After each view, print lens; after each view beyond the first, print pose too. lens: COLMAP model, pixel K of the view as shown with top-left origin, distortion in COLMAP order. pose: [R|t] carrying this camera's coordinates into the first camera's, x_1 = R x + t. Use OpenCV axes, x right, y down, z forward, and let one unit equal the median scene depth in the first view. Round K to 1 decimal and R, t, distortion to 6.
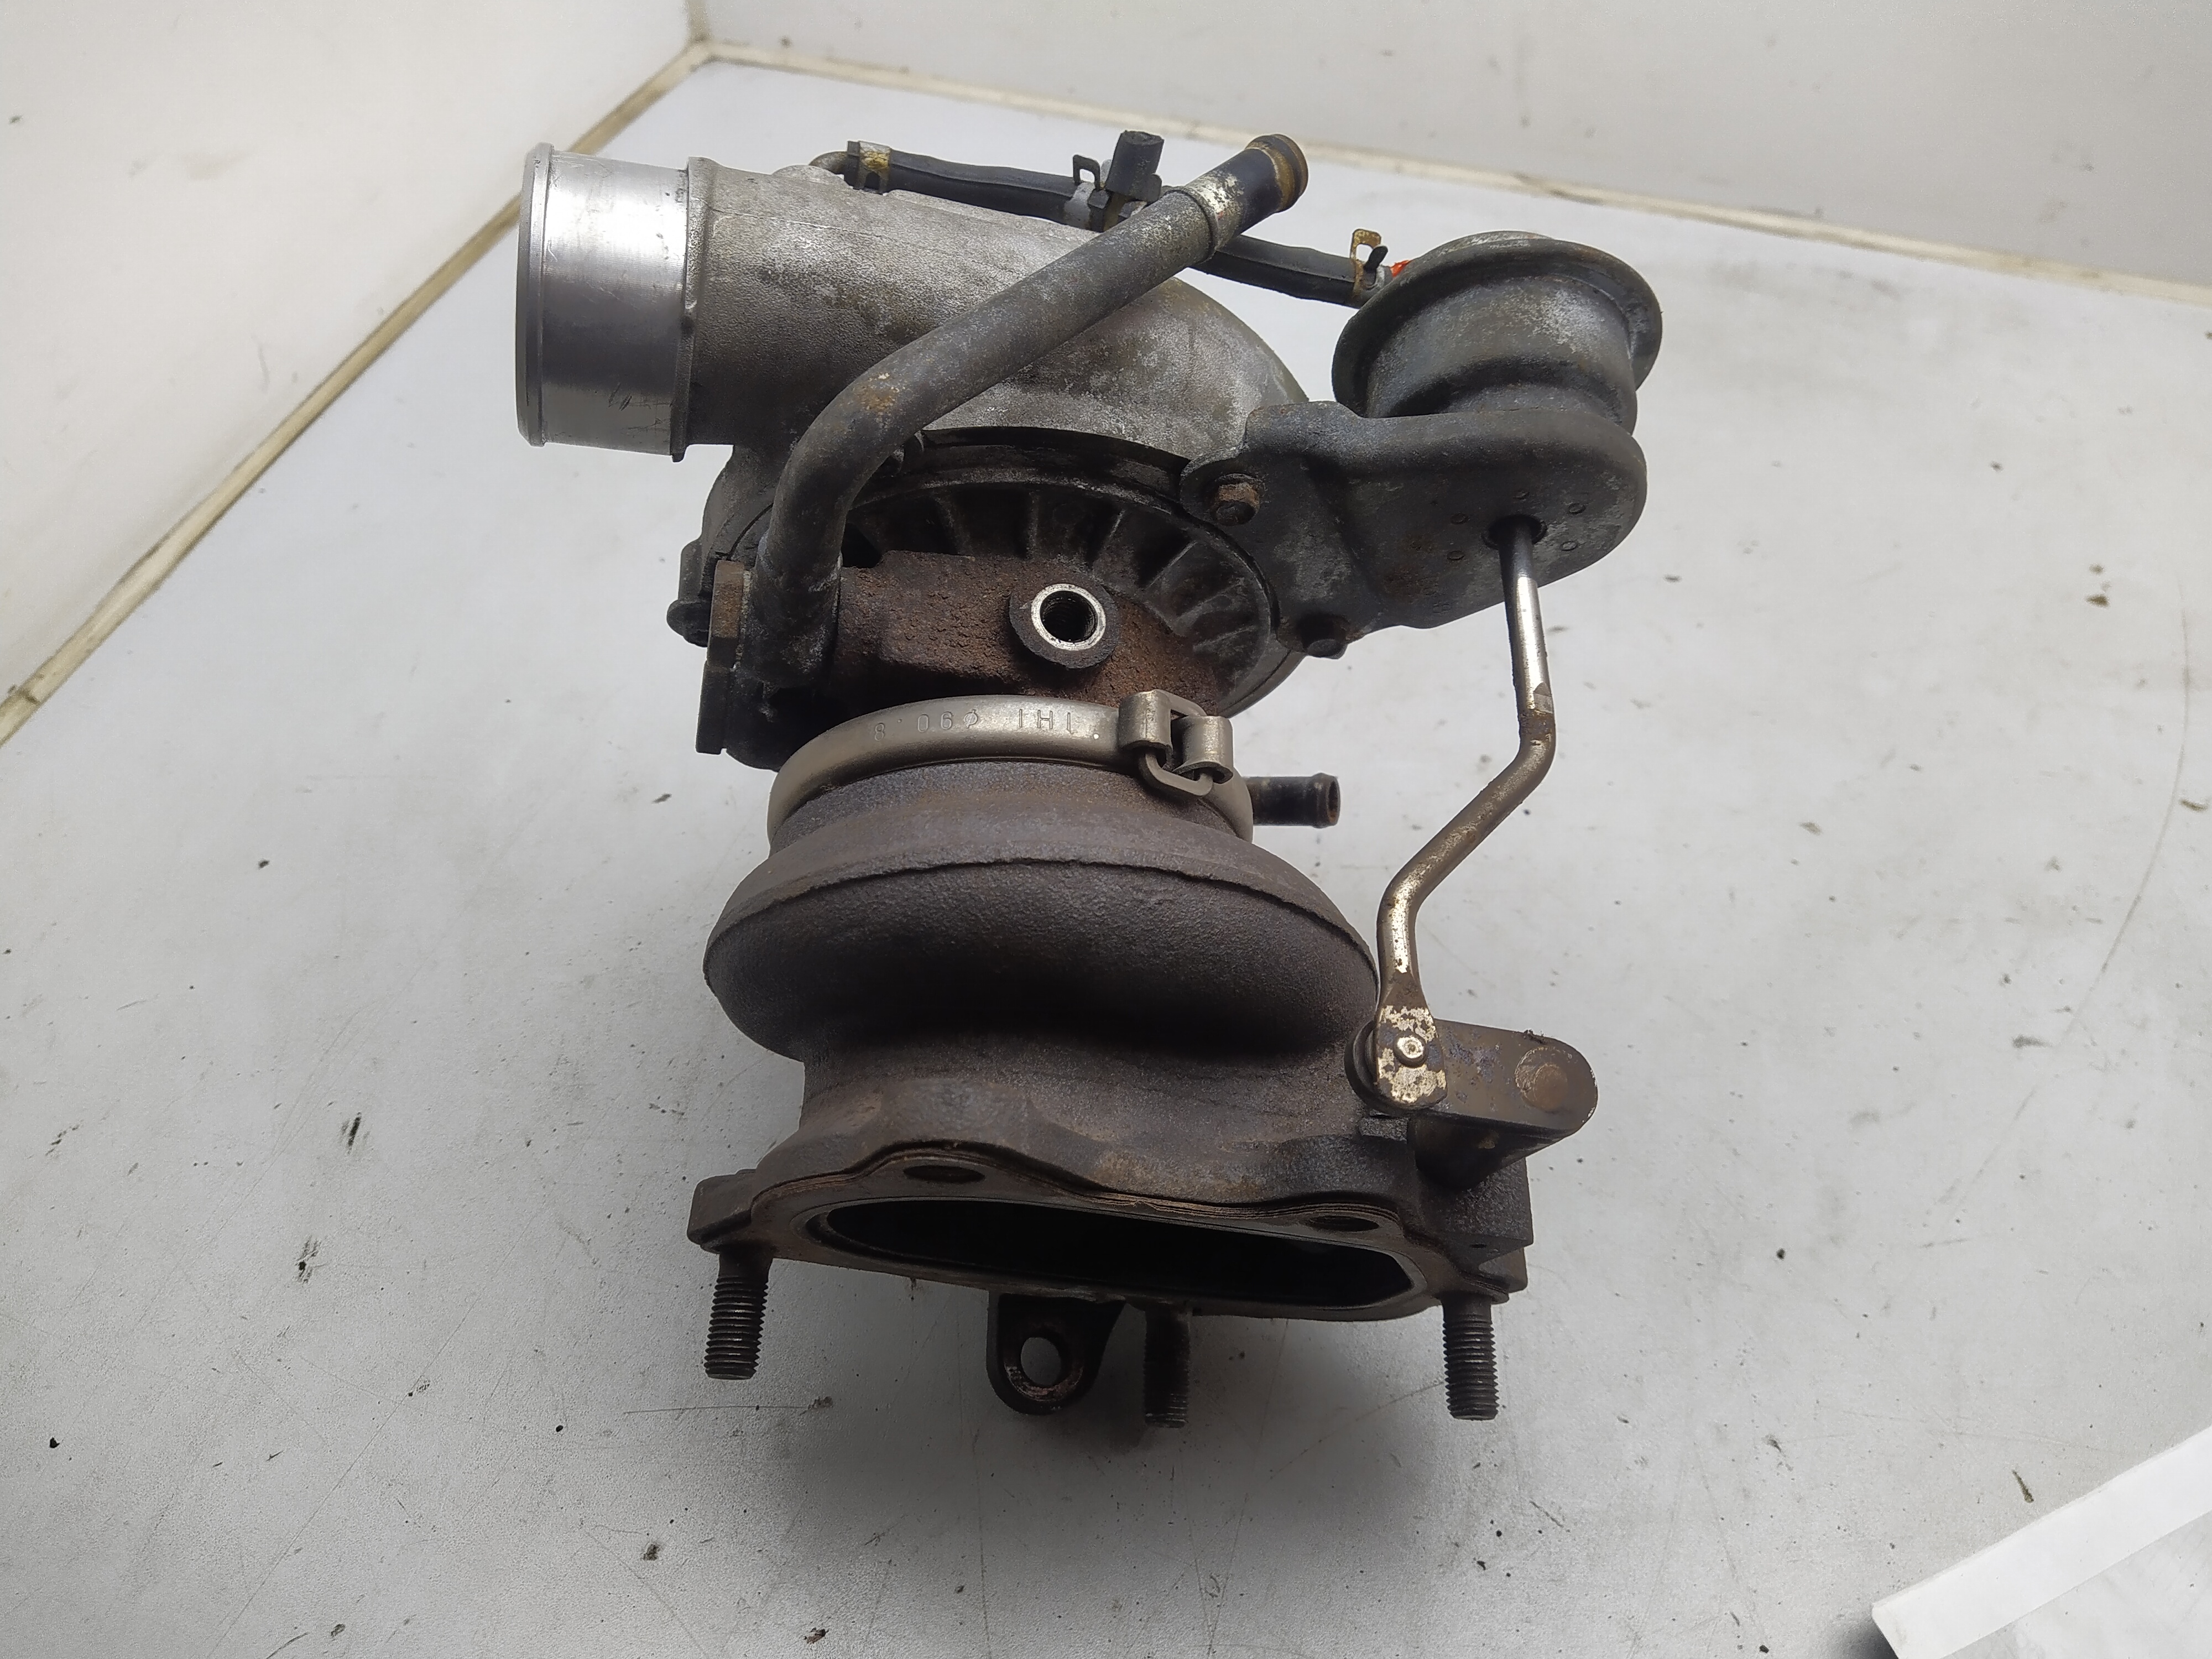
lens RADIAL K [[1822.7, 0, 1106.0], [0, 1822.7, 829.5], [0, 0, 1]] dist [0.037113, -0.202454]
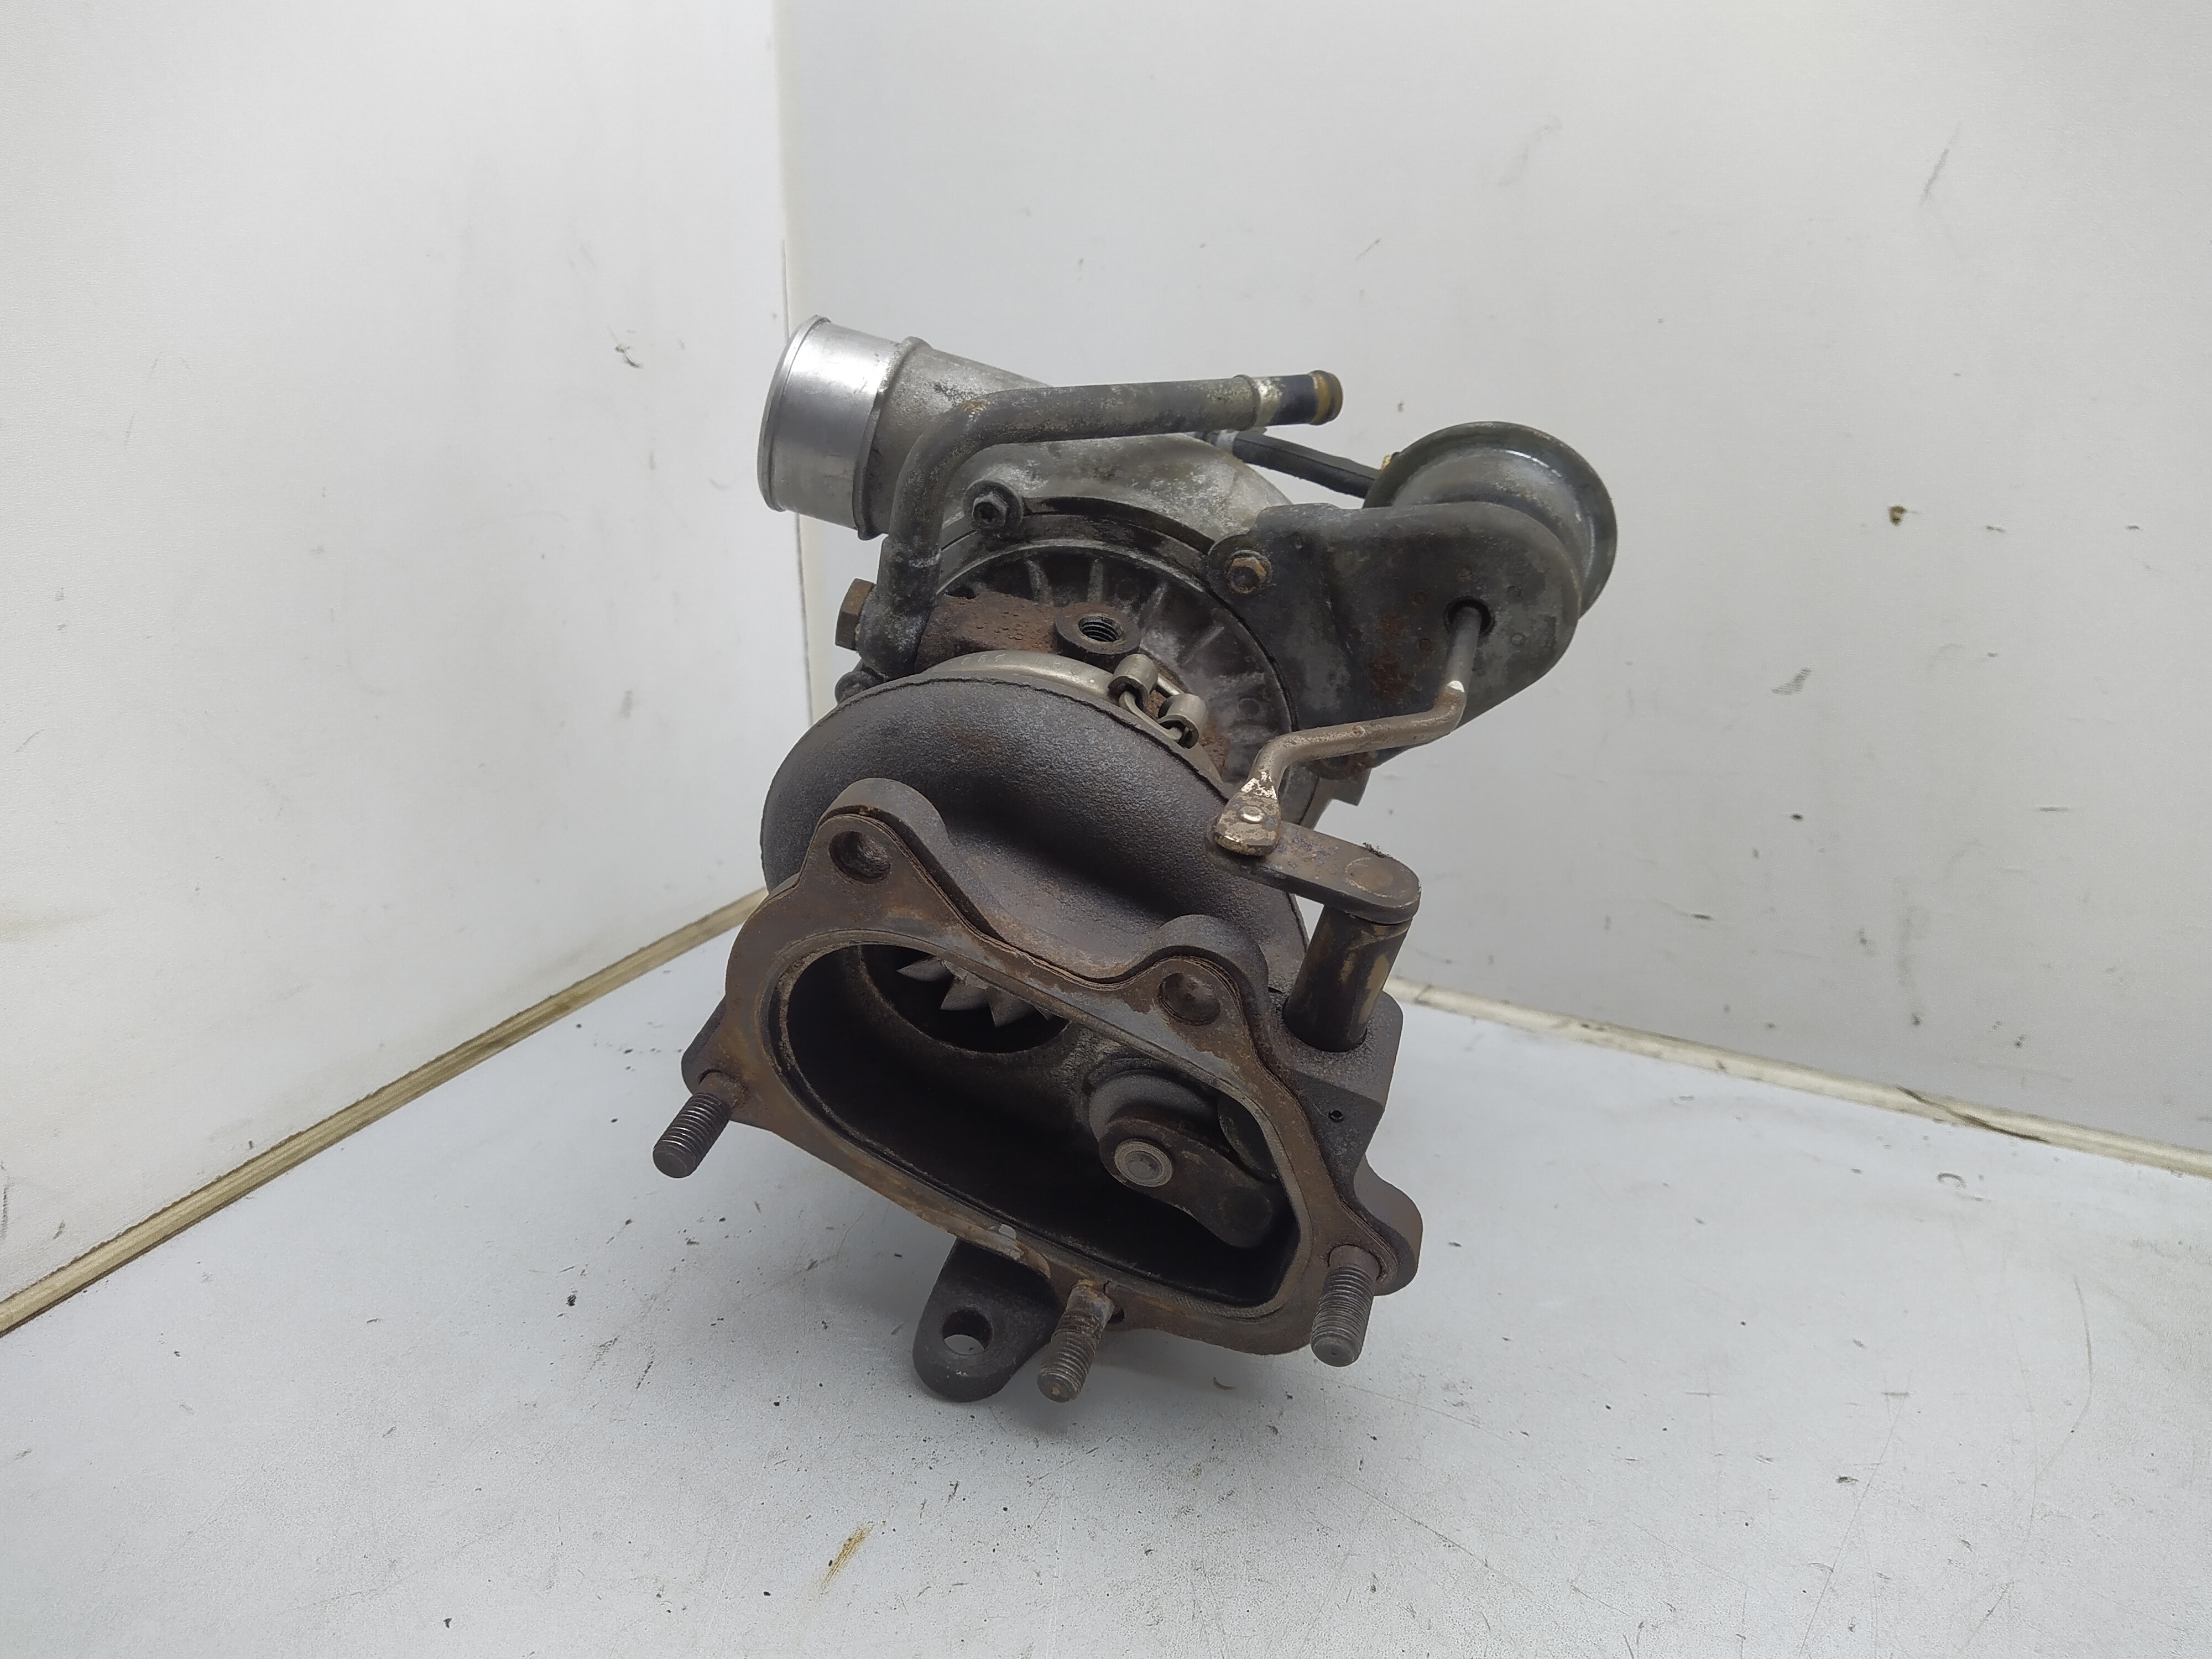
lens RADIAL K [[1873.3, 0, 1090.6], [0, 1873.3, 766.5], [0, 0, 1]] dist [0.076962, -0.292181]
pose [[0.956909, 0.087035, -0.277038, 0.348790], [-0.223901, 0.828648, -0.513041, 0.646793], [0.184915, 0.552963, 0.812428, -0.026855]]
